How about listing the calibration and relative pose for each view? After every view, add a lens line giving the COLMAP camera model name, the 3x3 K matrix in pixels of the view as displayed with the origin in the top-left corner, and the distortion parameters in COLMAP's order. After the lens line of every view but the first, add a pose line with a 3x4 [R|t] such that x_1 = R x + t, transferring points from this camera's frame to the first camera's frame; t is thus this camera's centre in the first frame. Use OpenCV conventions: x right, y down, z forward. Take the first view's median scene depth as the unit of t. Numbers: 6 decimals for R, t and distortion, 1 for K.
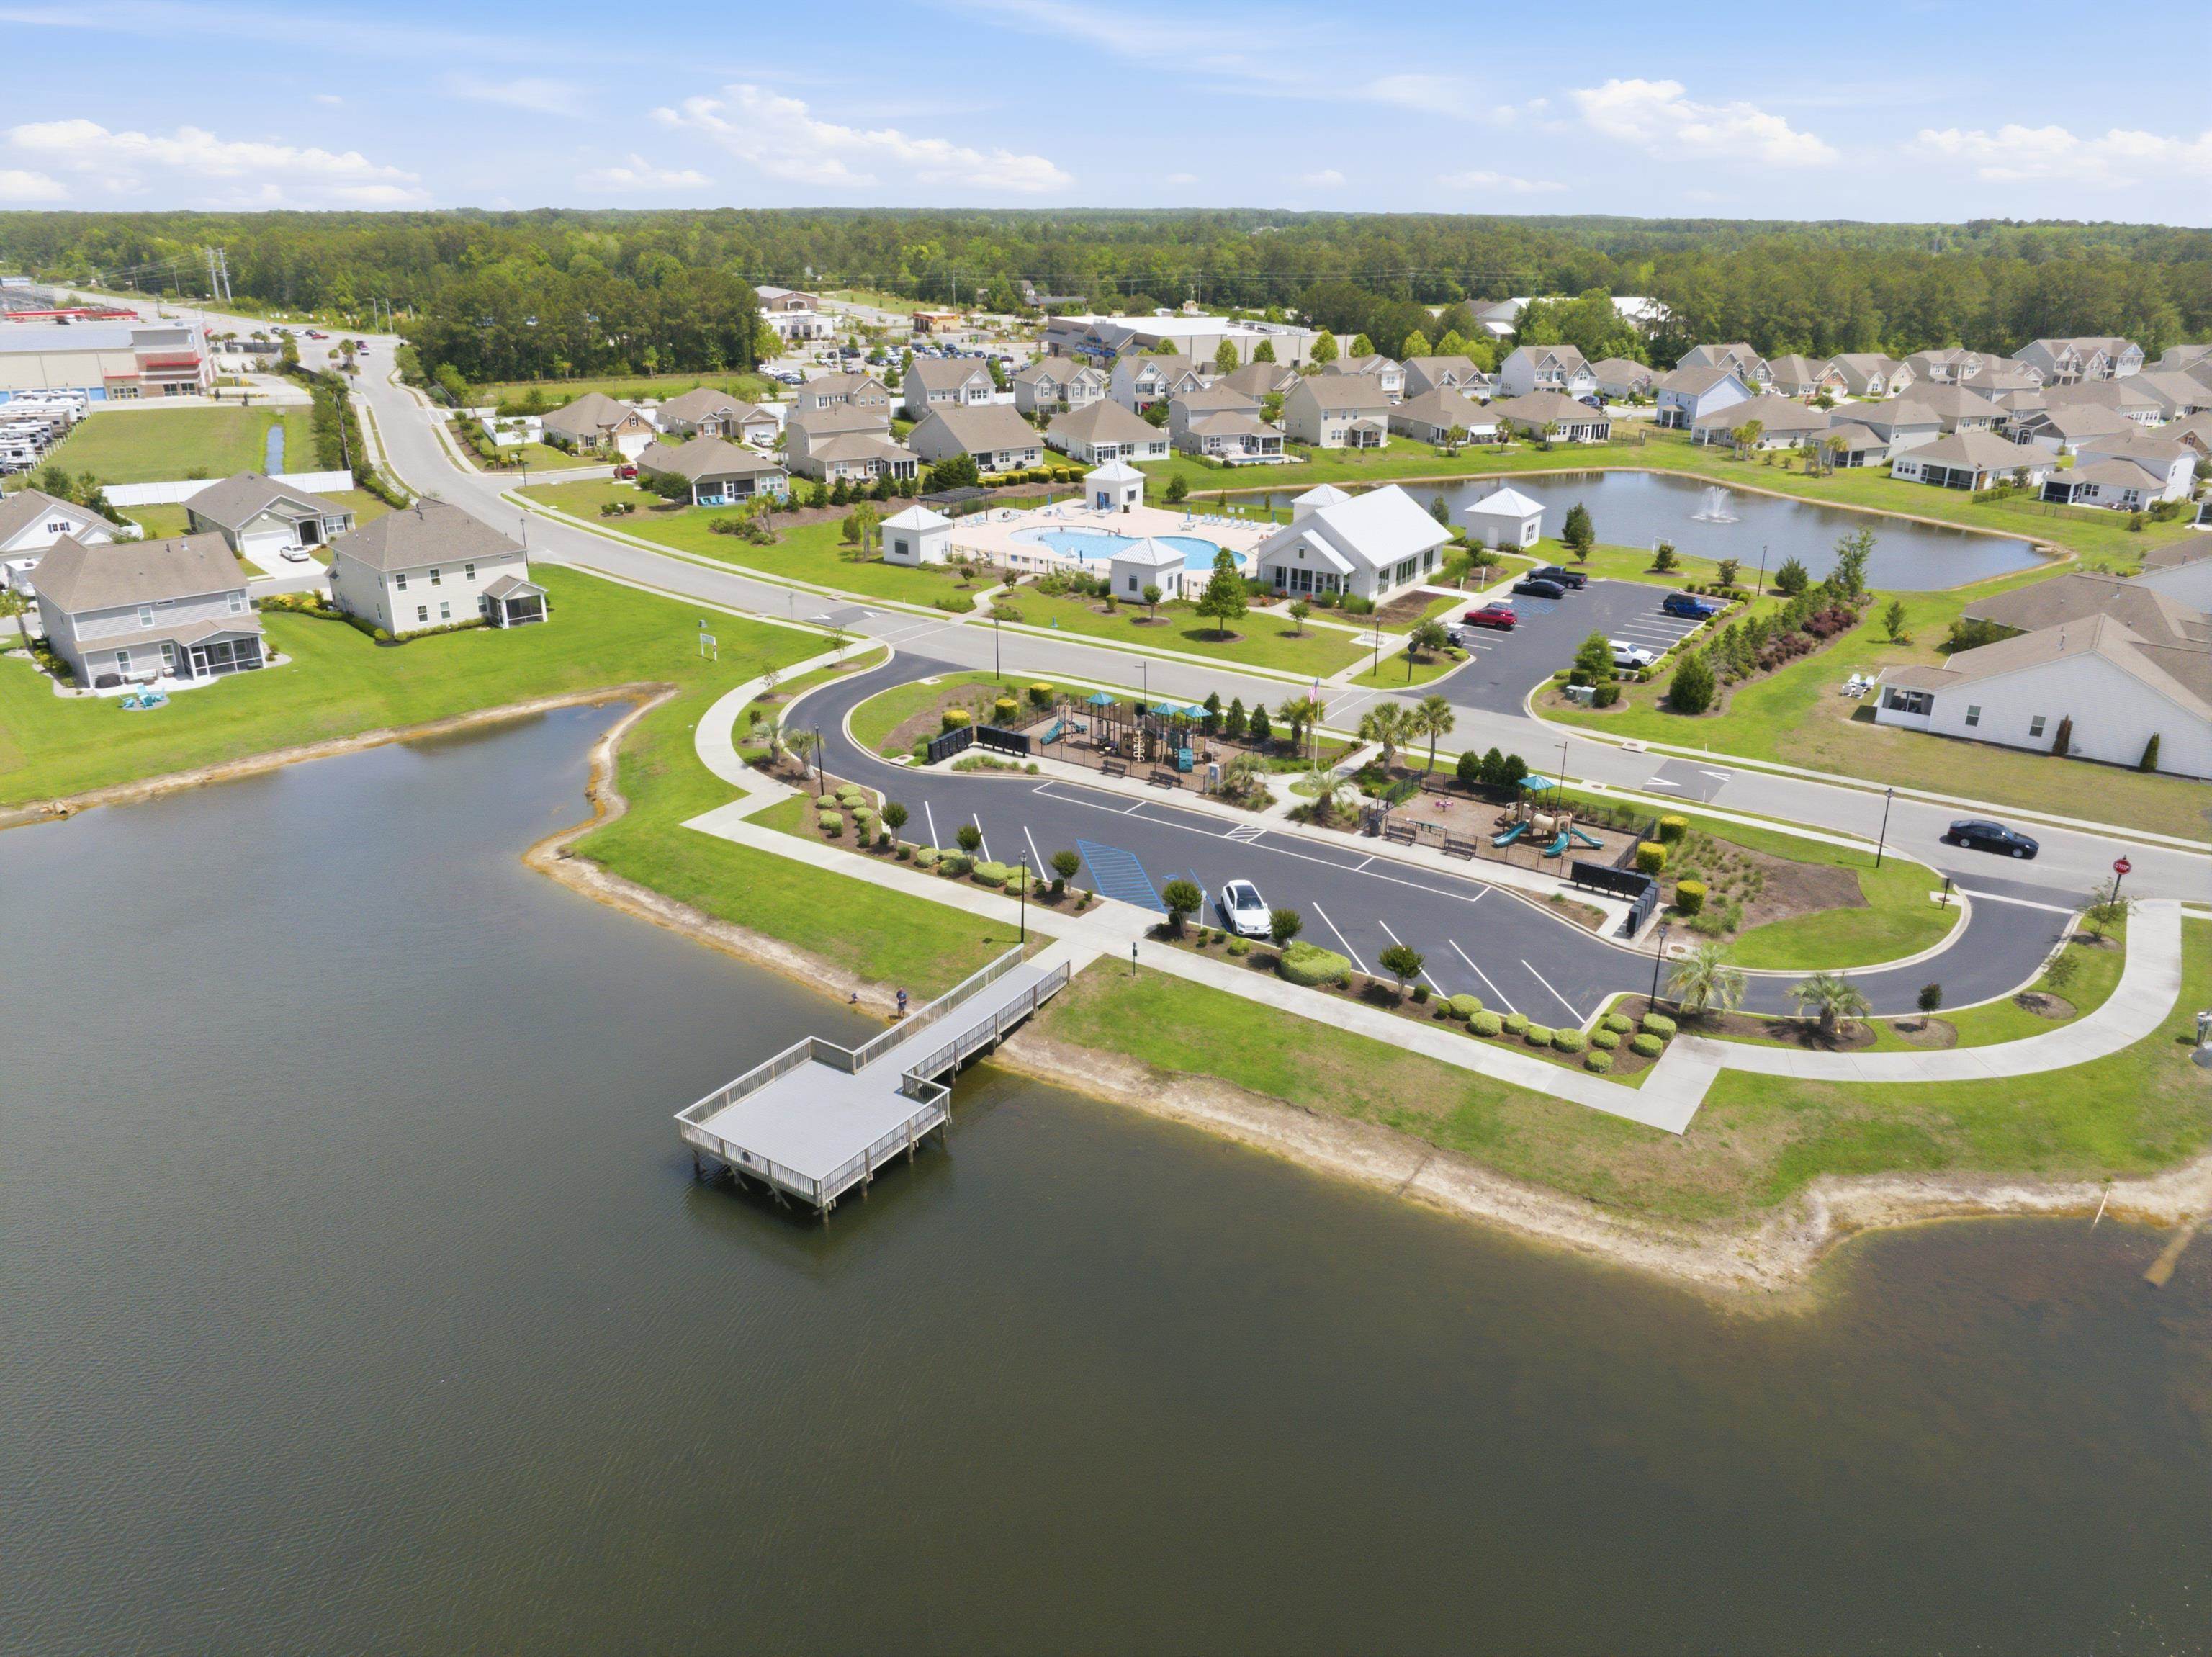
lens RADIAL K [[1547.2, 0, 1106.0], [0, 1547.2, 828.5], [0, 0, 1]] dist [-0.039053, 0.002742]
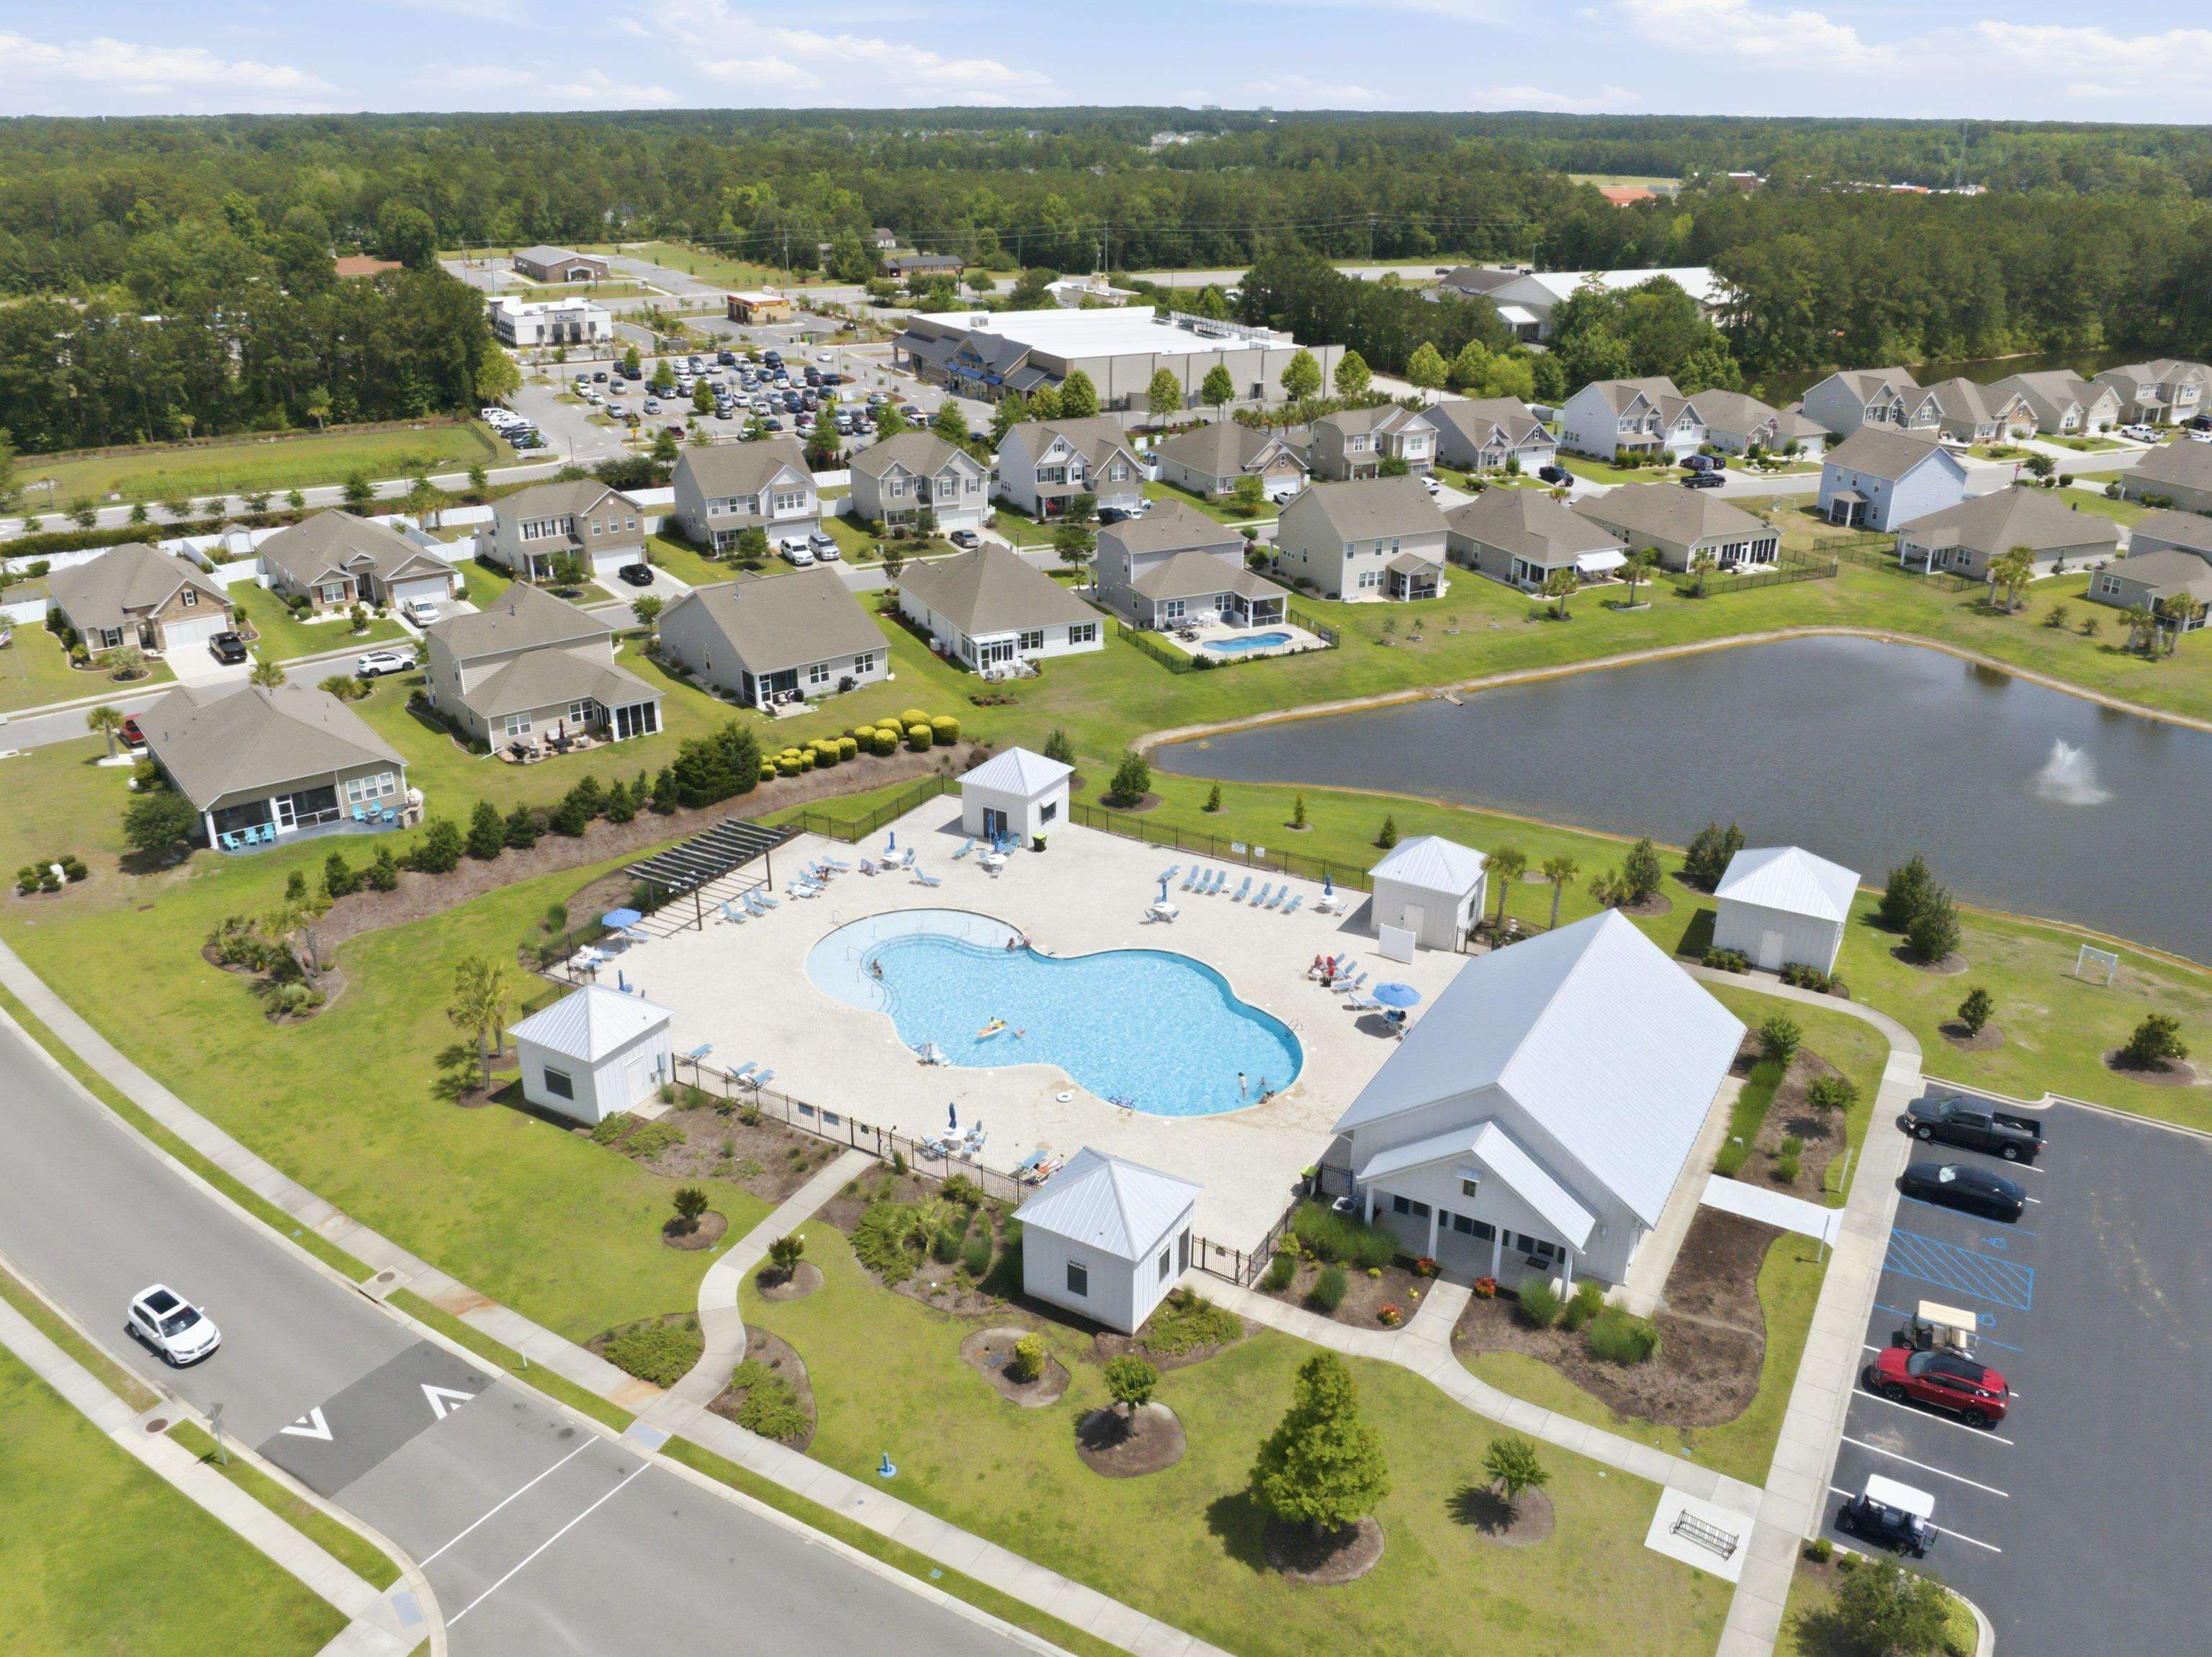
lens RADIAL K [[1707.8, 0, 1106.0], [0, 1707.8, 828.5], [0, 0, 1]] dist [-0.044854, 0.017394]
pose [[0.997751, -0.029519, 0.060185, 0.000528], [0.028322, 0.999386, 0.020651, -0.136272], [-0.060757, -0.018900, 0.997974, 0.253534]]
